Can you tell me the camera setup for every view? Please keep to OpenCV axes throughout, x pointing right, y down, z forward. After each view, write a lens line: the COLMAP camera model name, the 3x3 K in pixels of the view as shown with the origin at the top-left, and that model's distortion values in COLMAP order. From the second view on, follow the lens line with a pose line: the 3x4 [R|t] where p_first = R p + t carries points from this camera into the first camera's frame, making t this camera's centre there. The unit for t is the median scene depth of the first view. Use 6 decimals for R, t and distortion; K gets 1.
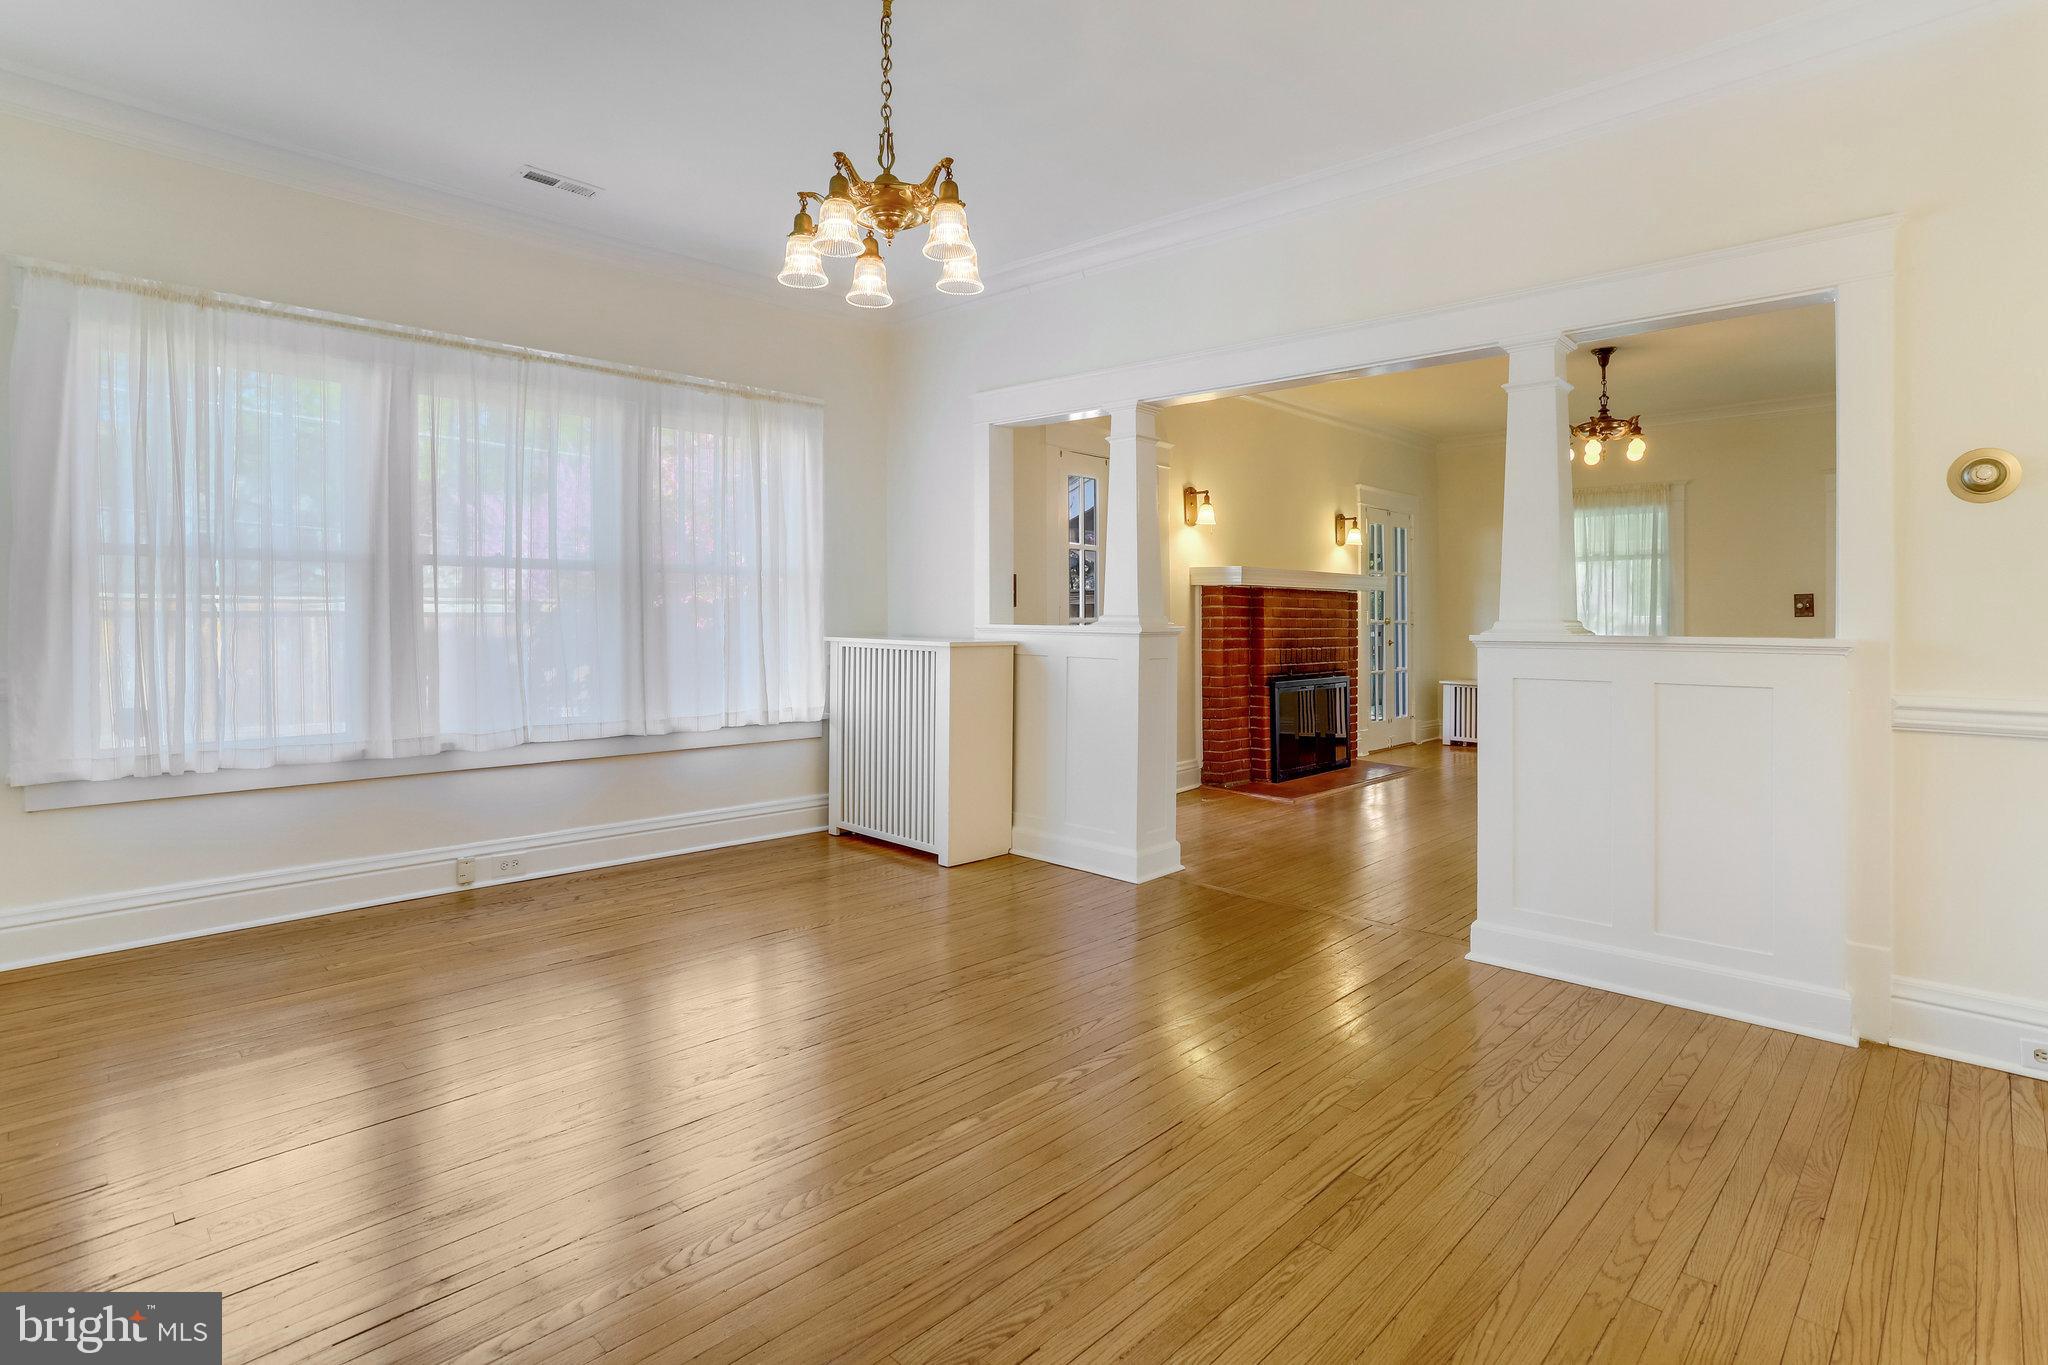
lens RADIAL K [[988.8, 0, 1052.2], [0, 988.8, 627.3], [0, 0, 1]] dist [-0.046159, 0.023454]
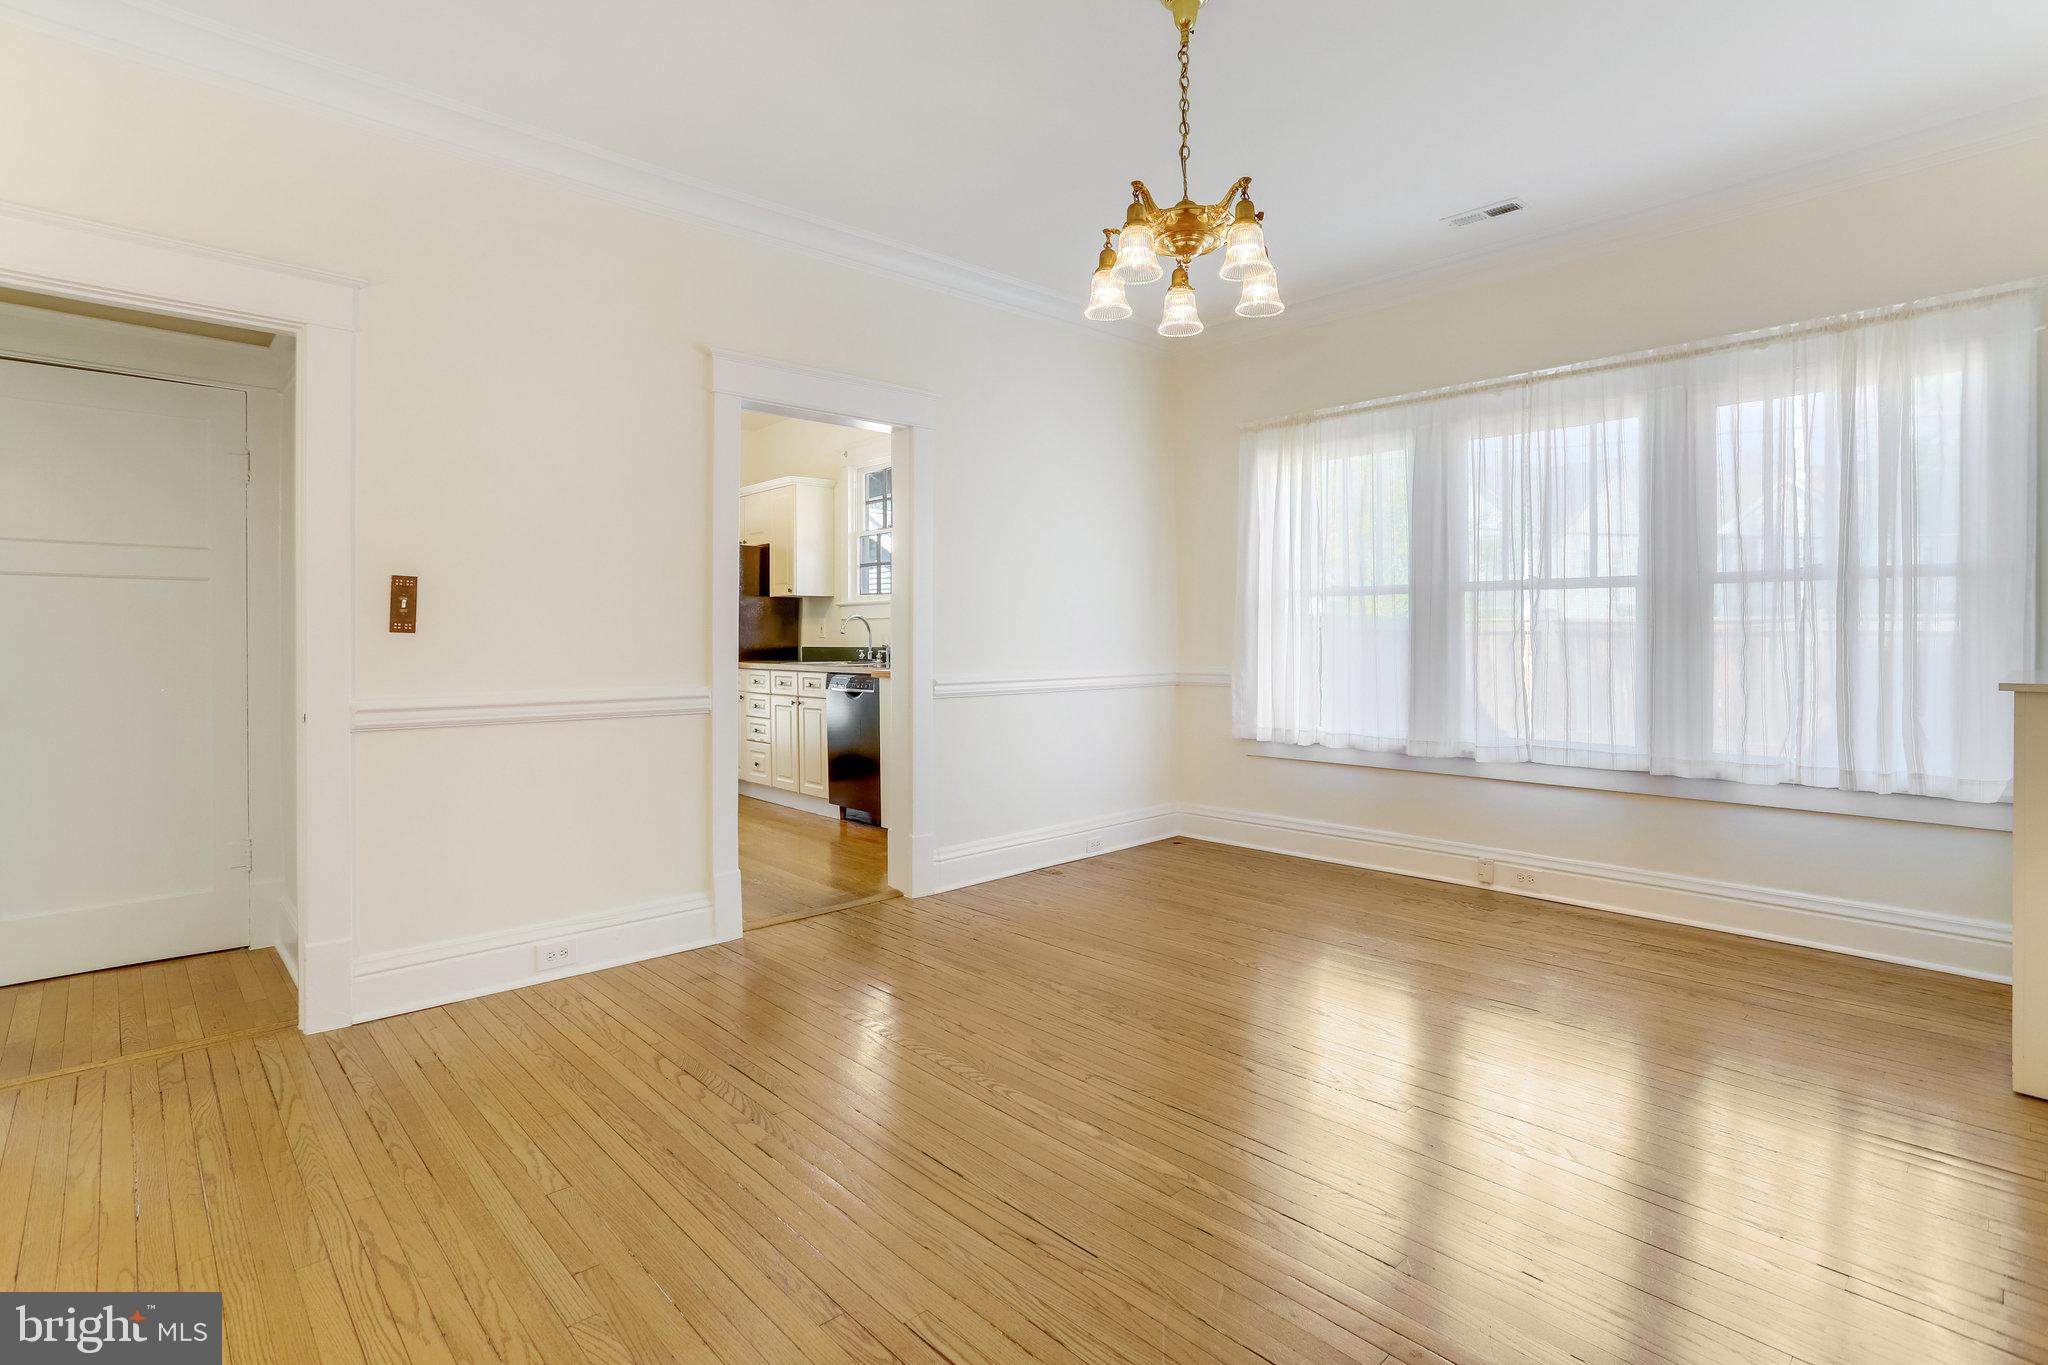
lens RADIAL K [[988.8, 0, 1010.8], [0, 988.8, 642.1], [0, 0, 1]] dist [-0.046159, 0.023454]
pose [[-0.044520, 0.004699, -0.998997, 0.508581], [-0.008629, 0.999950, 0.005088, -0.006277], [0.998971, 0.008847, -0.044477, 0.515903]]
